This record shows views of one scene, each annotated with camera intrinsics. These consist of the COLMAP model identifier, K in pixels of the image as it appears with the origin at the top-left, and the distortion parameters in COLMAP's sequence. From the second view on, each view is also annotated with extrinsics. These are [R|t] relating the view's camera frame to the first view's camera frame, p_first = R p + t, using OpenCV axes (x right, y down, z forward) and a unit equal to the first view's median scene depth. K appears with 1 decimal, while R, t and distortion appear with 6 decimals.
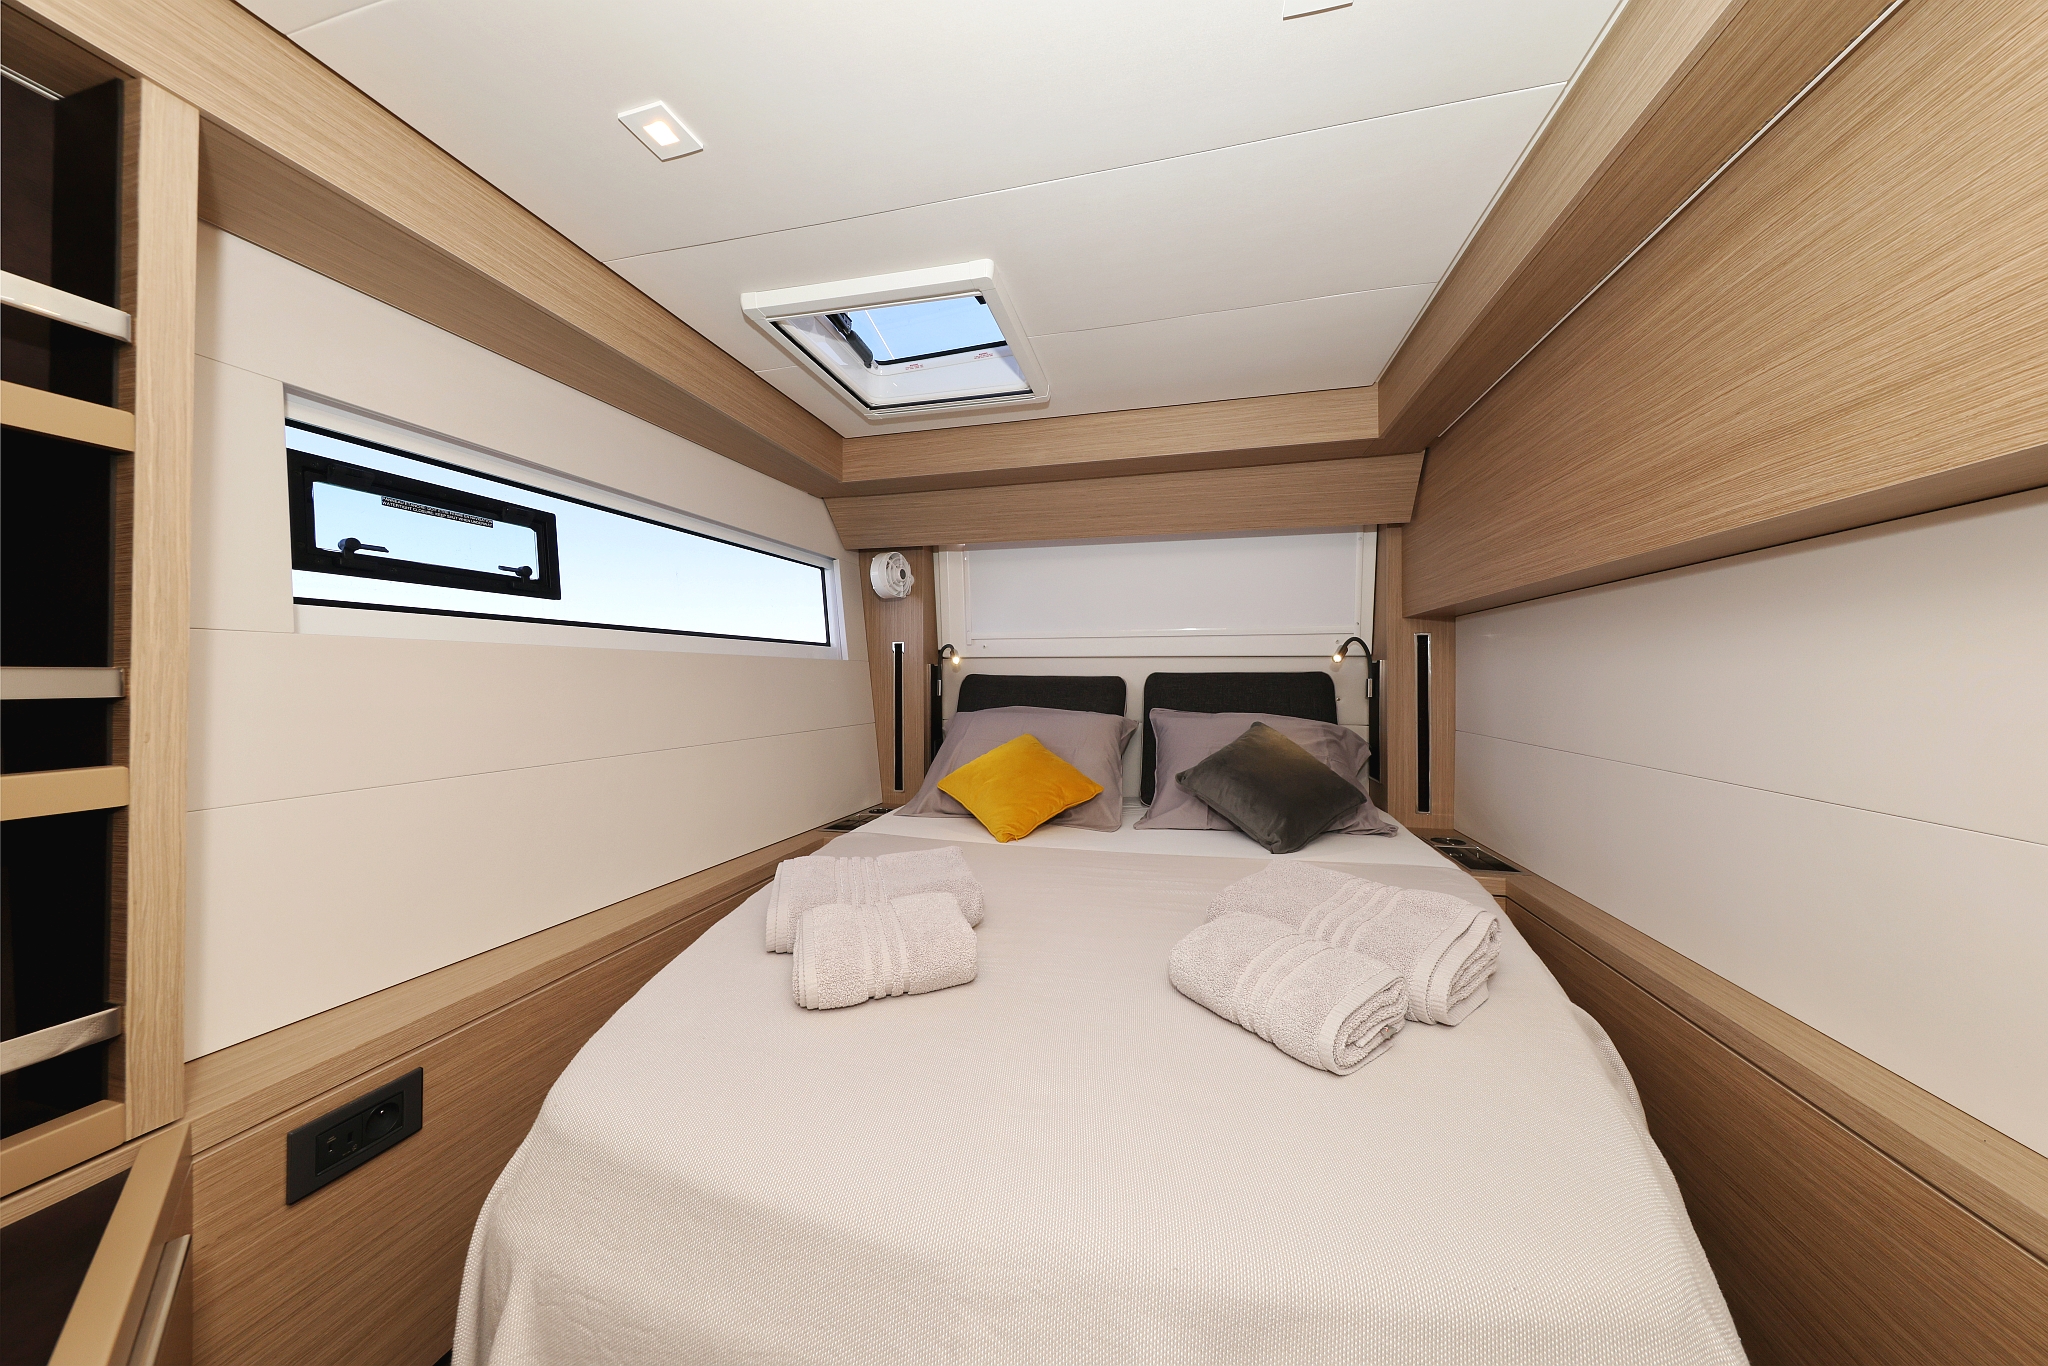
lens RADIAL K [[626.2, 0, 976.6], [0, 626.2, 707.6], [0, 0, 1]] dist [-0.001104, -0.000552]
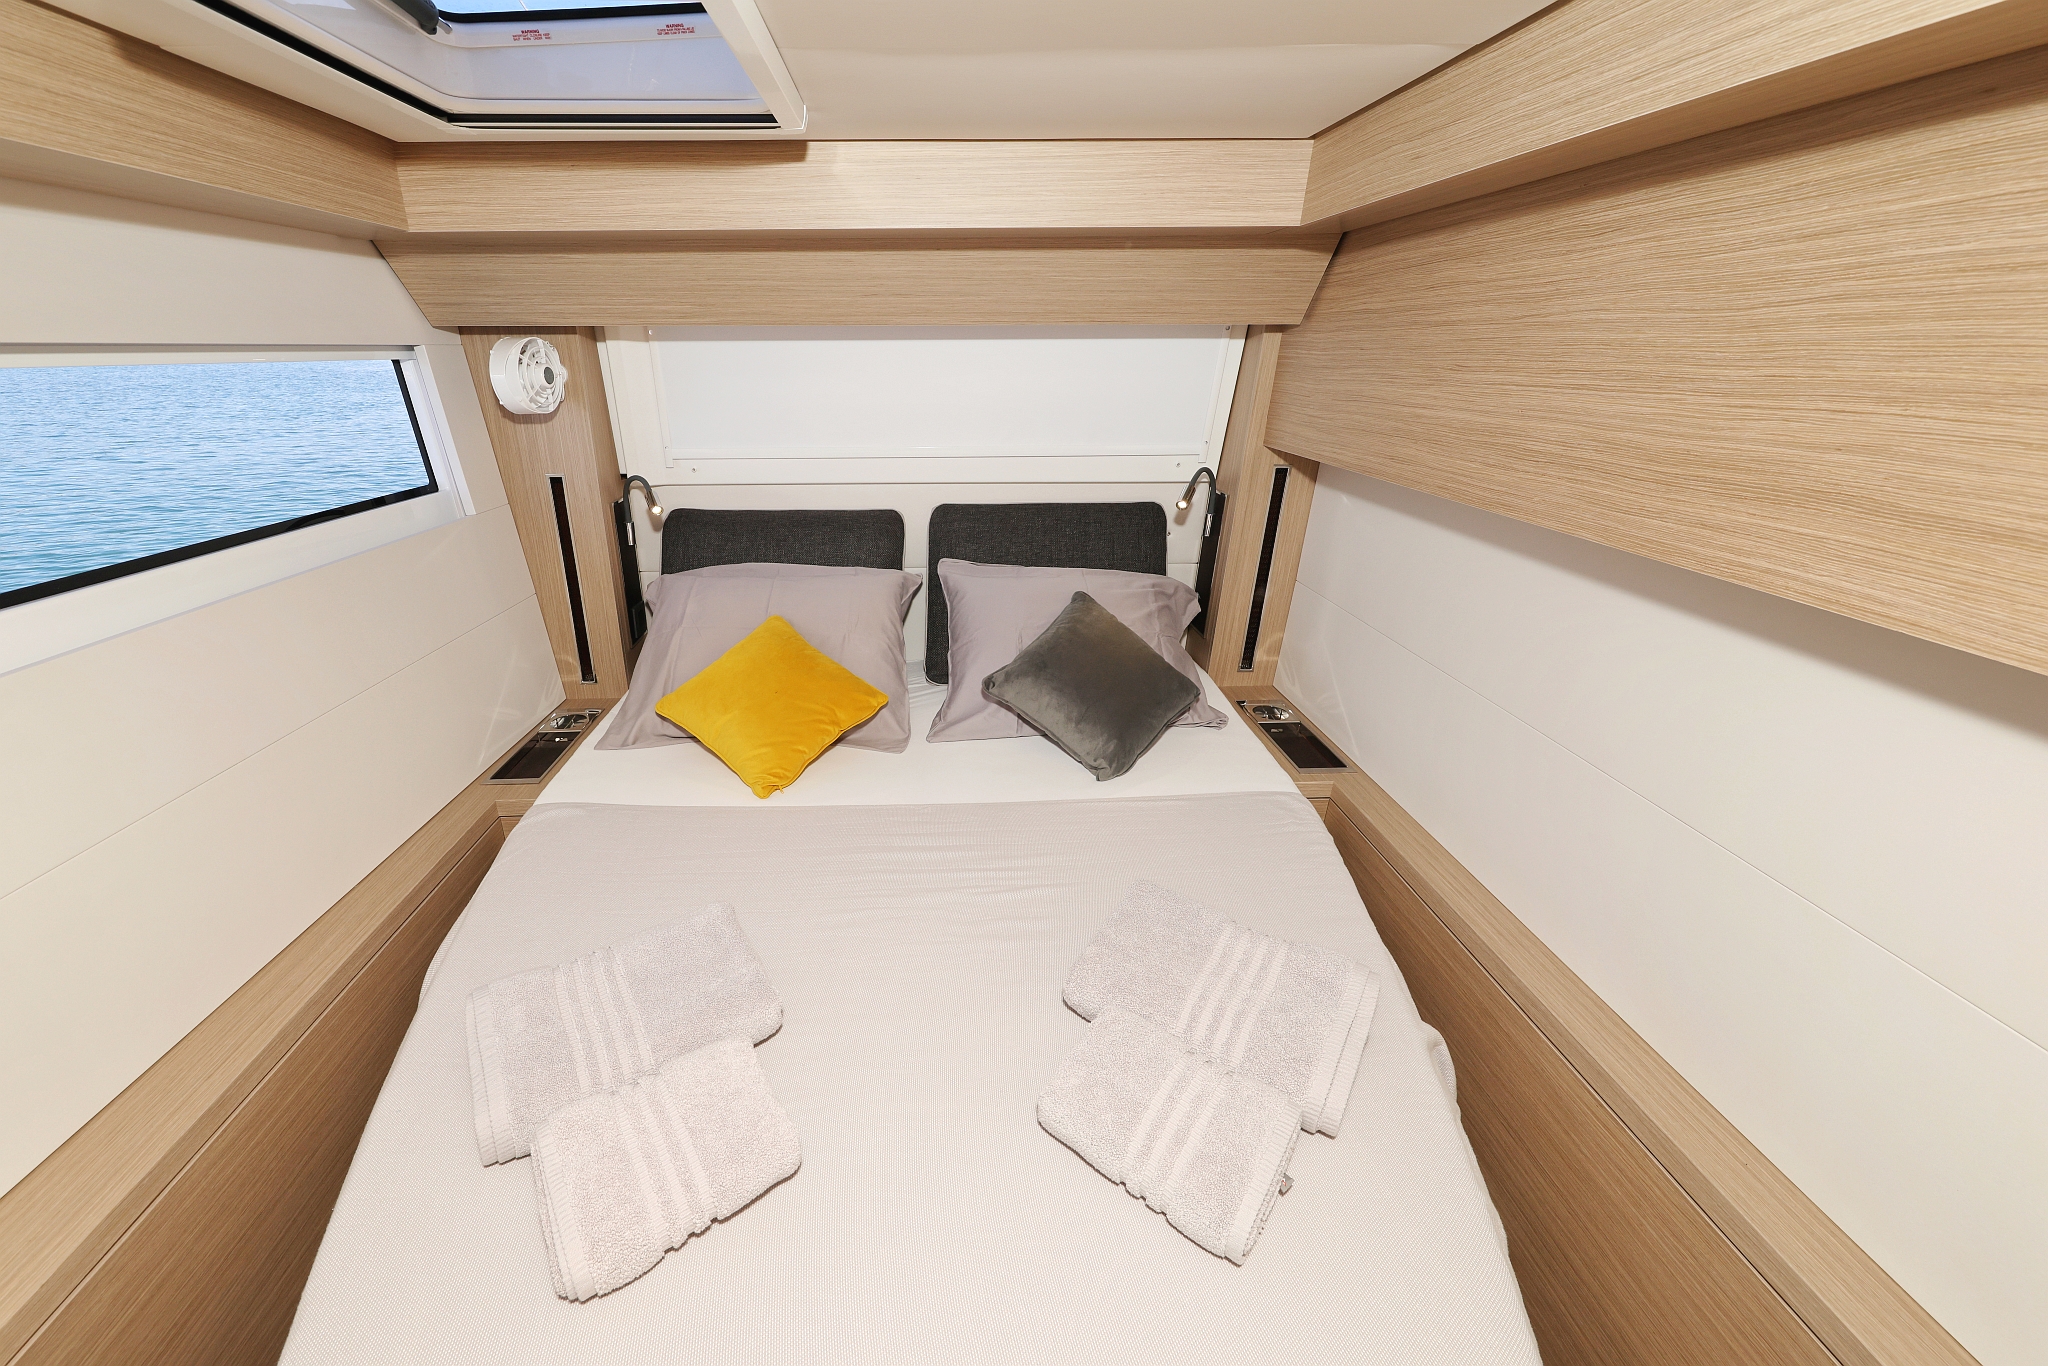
lens RADIAL K [[793.0, 0, 863.9], [0, 793.0, 647.6], [0, 0, 1]] dist [-0.001585, -0.000312]
pose [[0.964377, -0.115103, 0.238177, -0.076620], [0.023421, 0.933989, 0.356534, -0.463051], [-0.263493, -0.338254, 0.903413, 0.303339]]
